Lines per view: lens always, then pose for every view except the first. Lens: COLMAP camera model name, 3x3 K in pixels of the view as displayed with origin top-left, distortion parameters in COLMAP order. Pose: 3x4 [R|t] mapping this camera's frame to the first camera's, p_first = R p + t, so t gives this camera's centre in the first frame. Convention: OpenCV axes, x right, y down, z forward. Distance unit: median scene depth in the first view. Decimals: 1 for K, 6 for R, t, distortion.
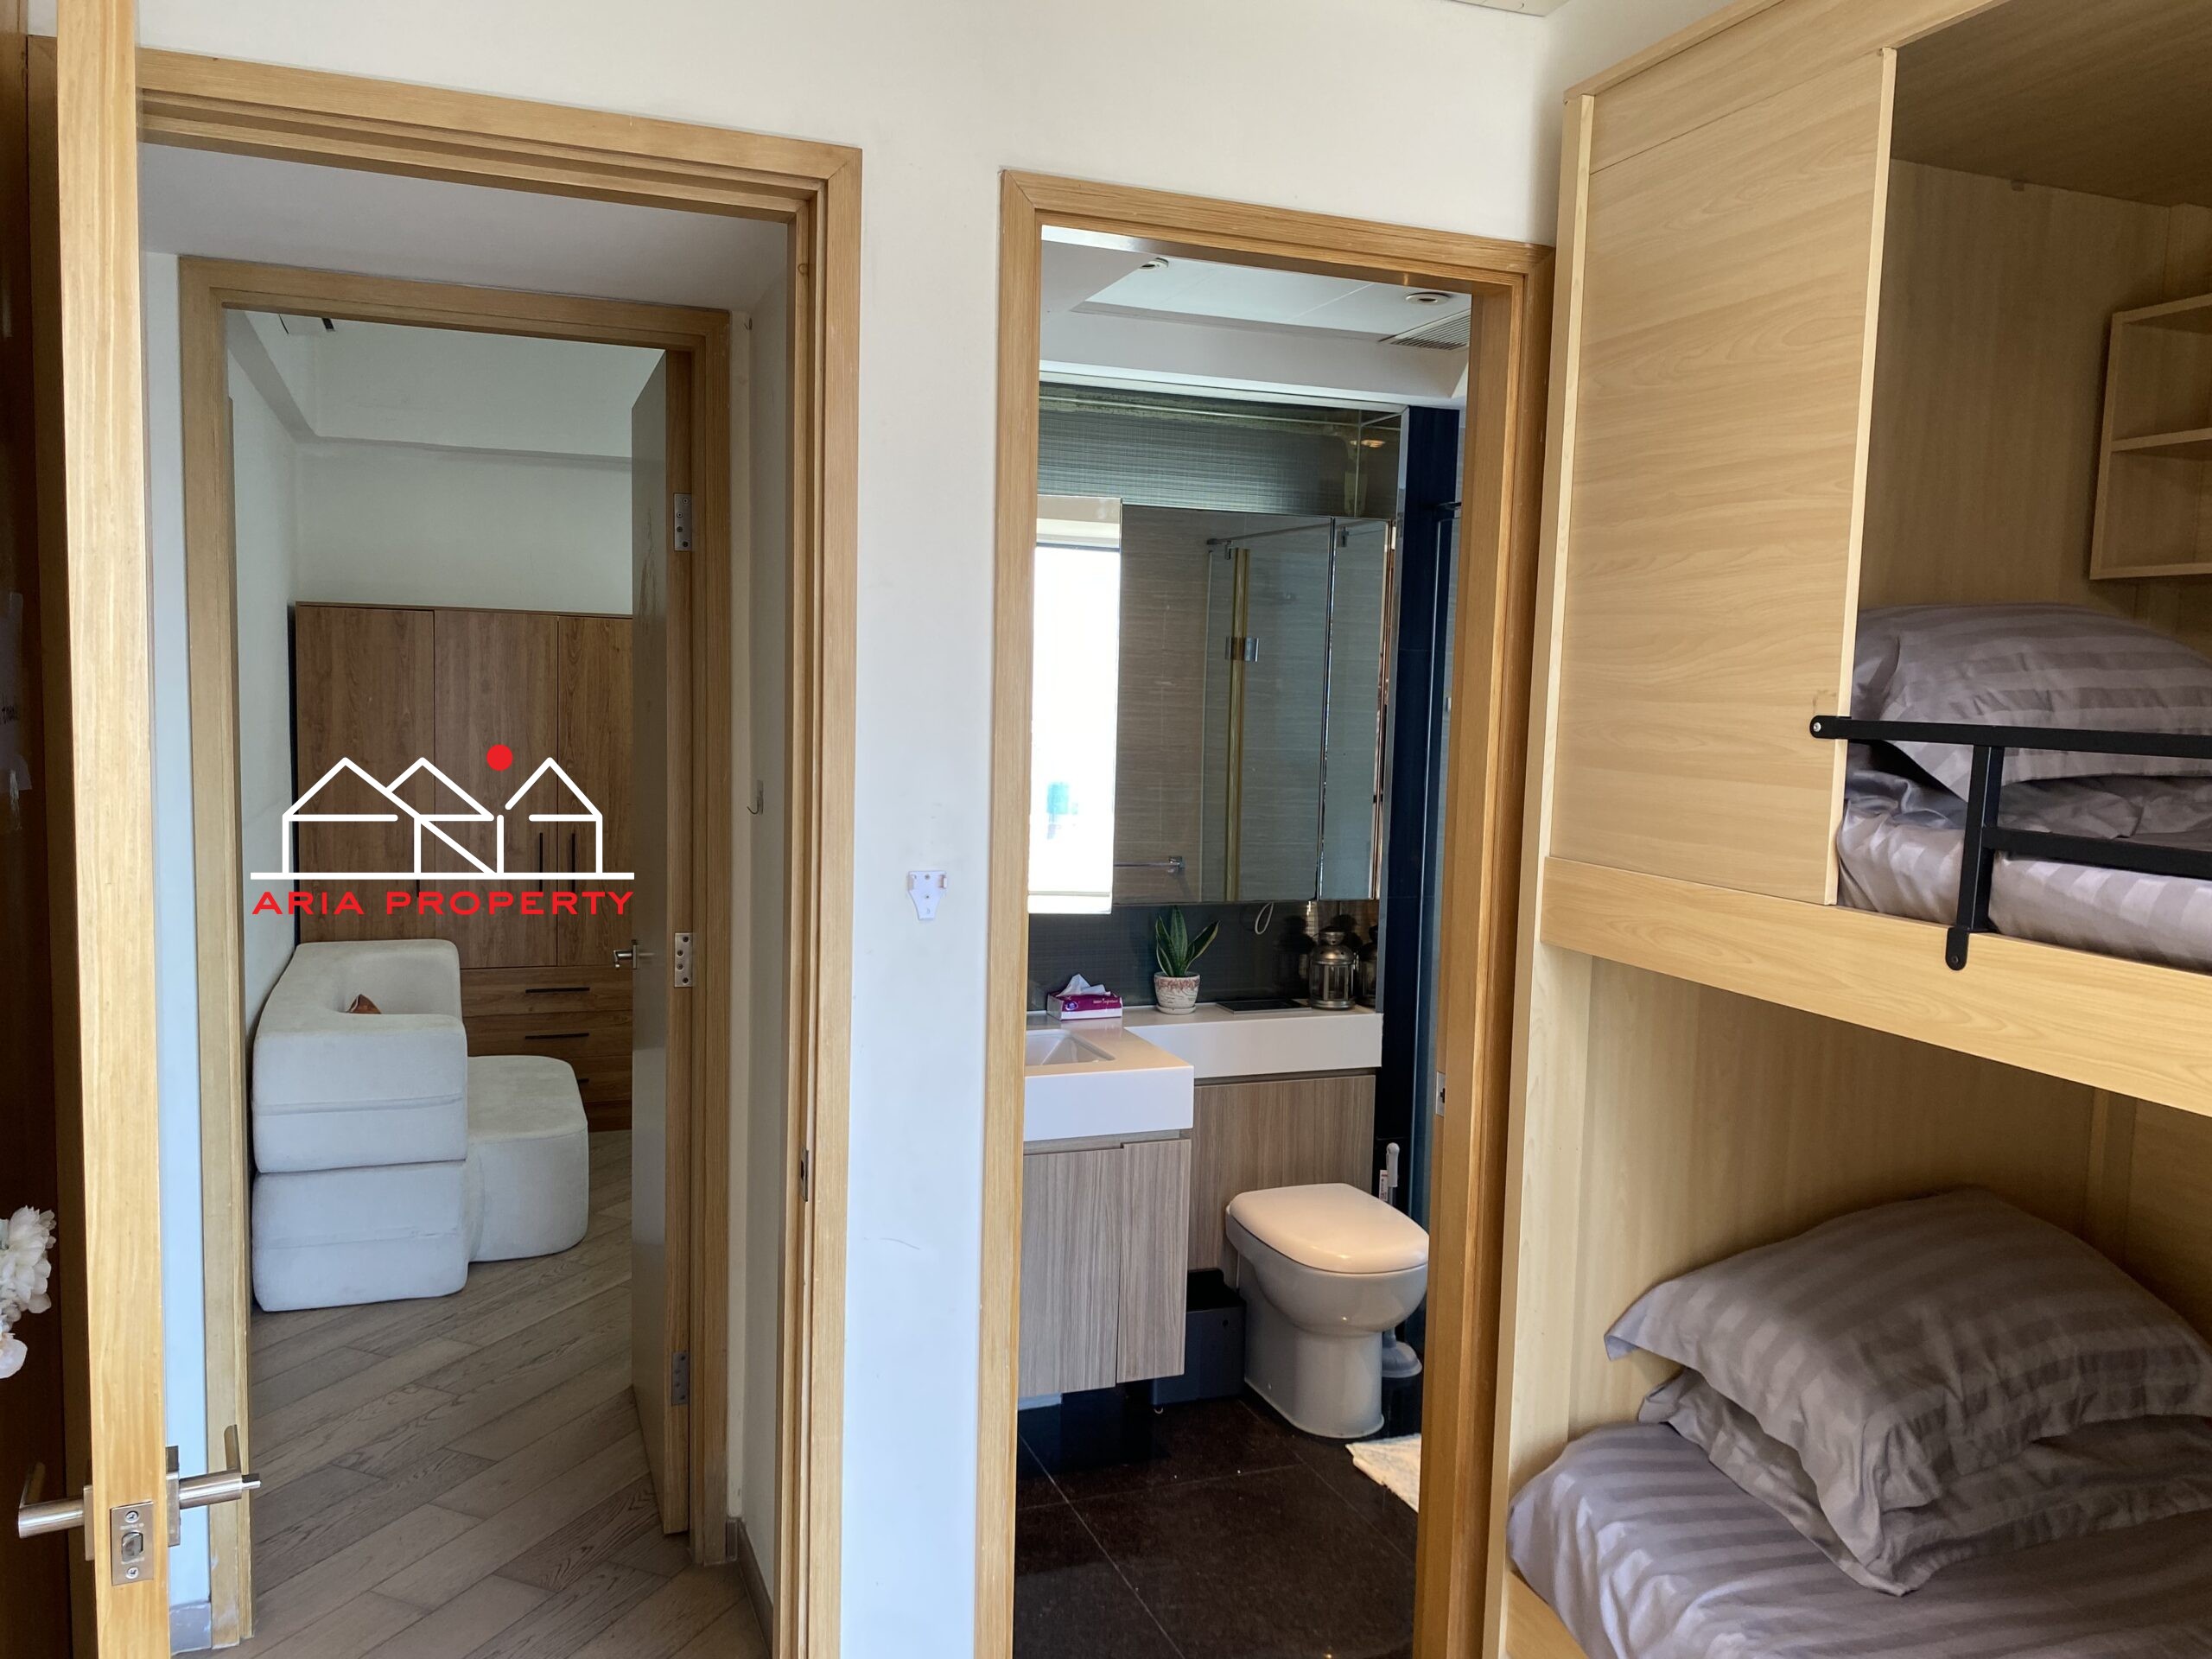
lens RADIAL K [[1688.2, 0, 1107.7], [0, 1688.2, 830.8], [0, 0, 1]] dist [0.002416, -0.015250]
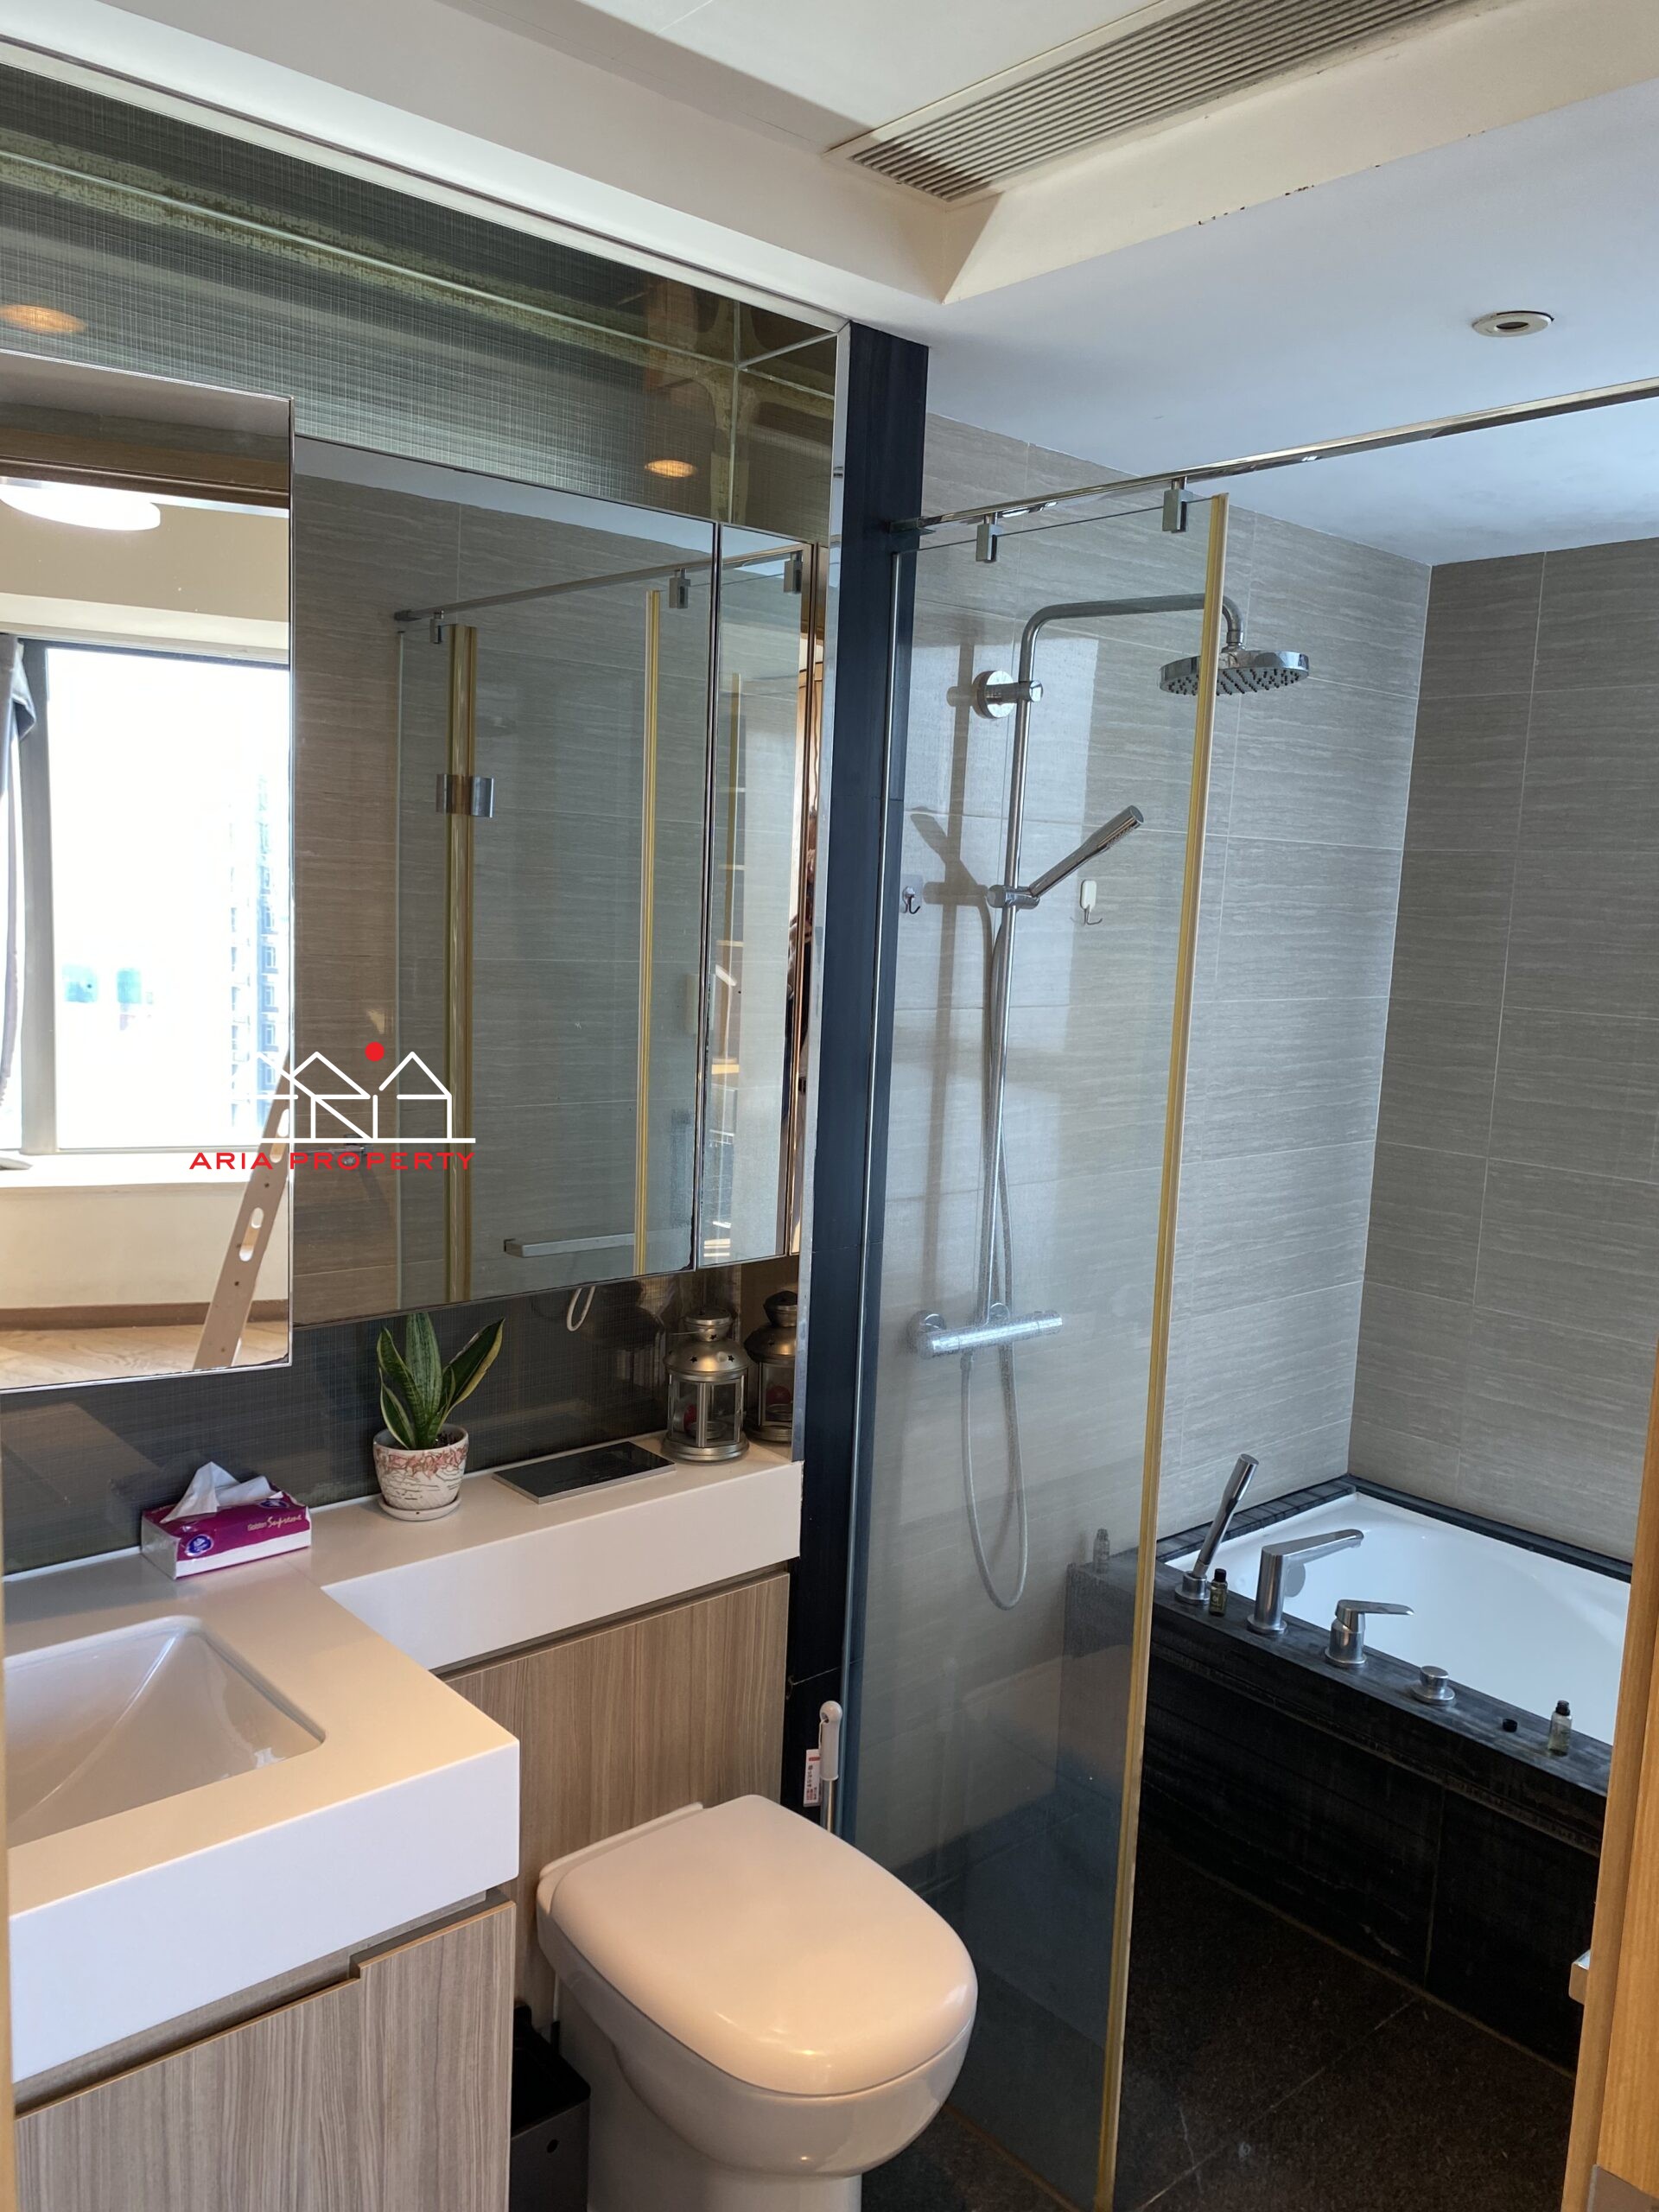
lens RADIAL K [[1688.2, 0, 824.3], [0, 1688.2, 1101.5], [0, 0, 1]] dist [0.002416, -0.015250]
pose [[0.935783, -0.029174, 0.351366, -0.019128], [0.011540, 0.998571, 0.052178, -0.036873], [-0.352387, -0.044772, 0.934783, 0.496614]]
